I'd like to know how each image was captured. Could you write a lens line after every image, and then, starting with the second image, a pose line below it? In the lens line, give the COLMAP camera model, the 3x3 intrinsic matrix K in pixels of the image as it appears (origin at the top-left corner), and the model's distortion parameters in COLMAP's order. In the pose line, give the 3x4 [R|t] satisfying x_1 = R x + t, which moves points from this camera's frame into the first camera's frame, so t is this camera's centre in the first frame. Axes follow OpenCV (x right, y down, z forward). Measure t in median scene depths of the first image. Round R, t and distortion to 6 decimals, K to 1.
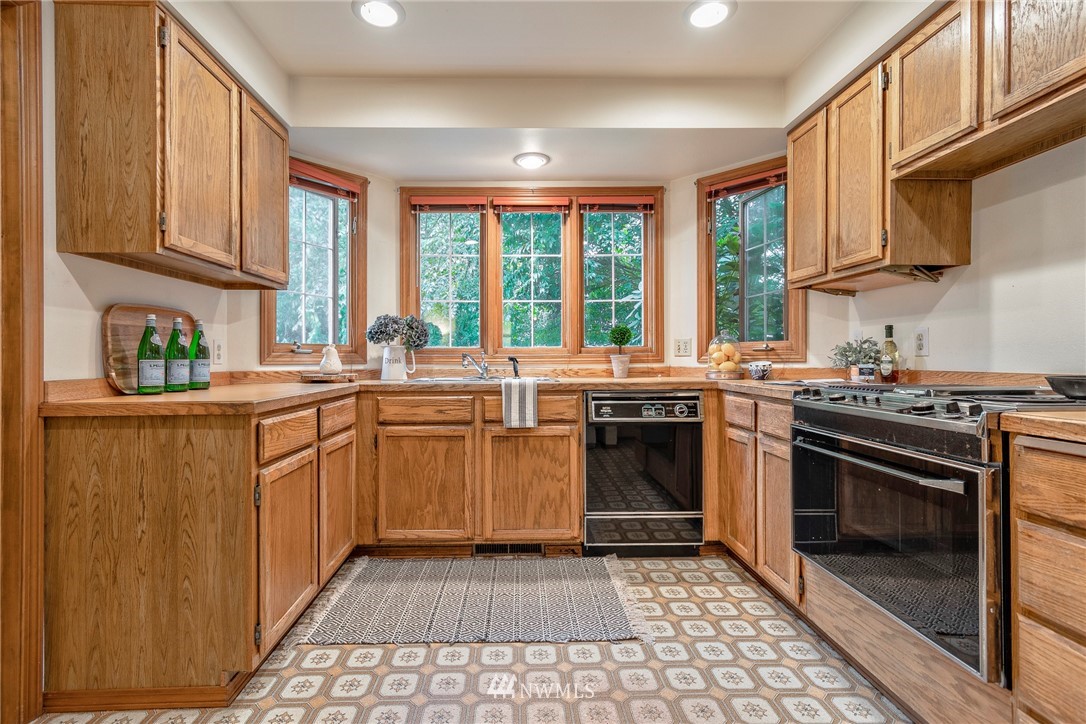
lens RADIAL K [[505.7, 0, 540.1], [0, 505.7, 358.3], [0, 0, 1]] dist [0.003015, 0.001126]
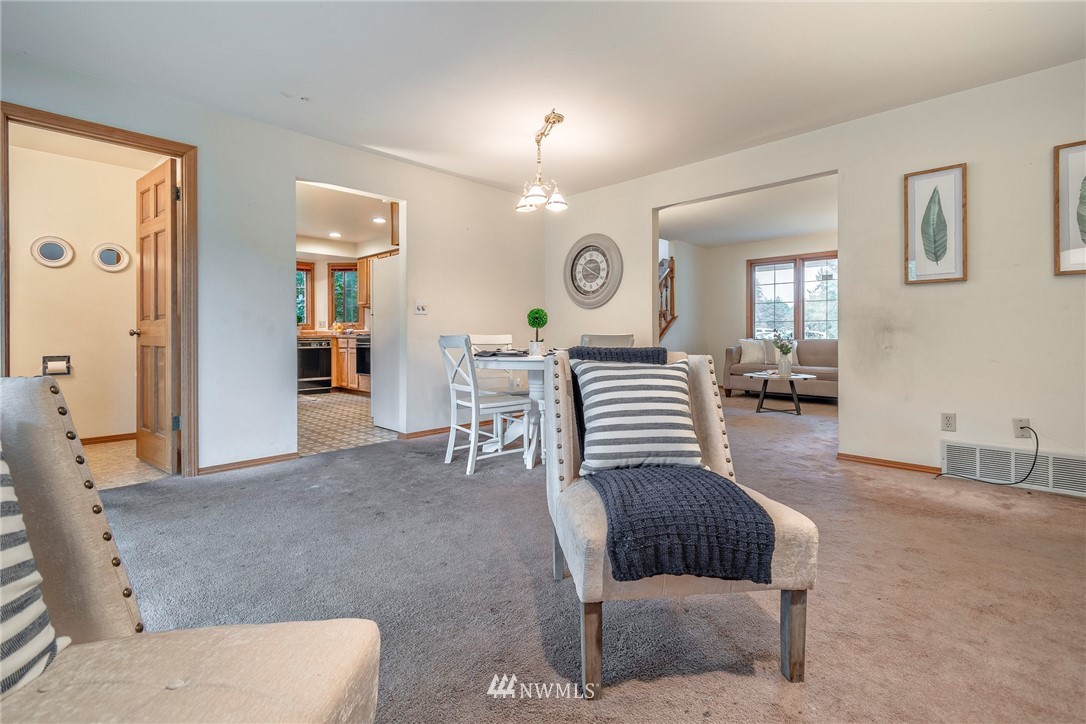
lens RADIAL K [[505.7, 0, 541.5], [0, 505.7, 335.8], [0, 0, 1]] dist [0.003015, 0.001126]
pose [[0.736632, -0.002382, 0.676290, -0.809136], [0.005348, 0.999983, -0.002302, 0.062724], [-0.676273, 0.005313, 0.736632, -2.109653]]
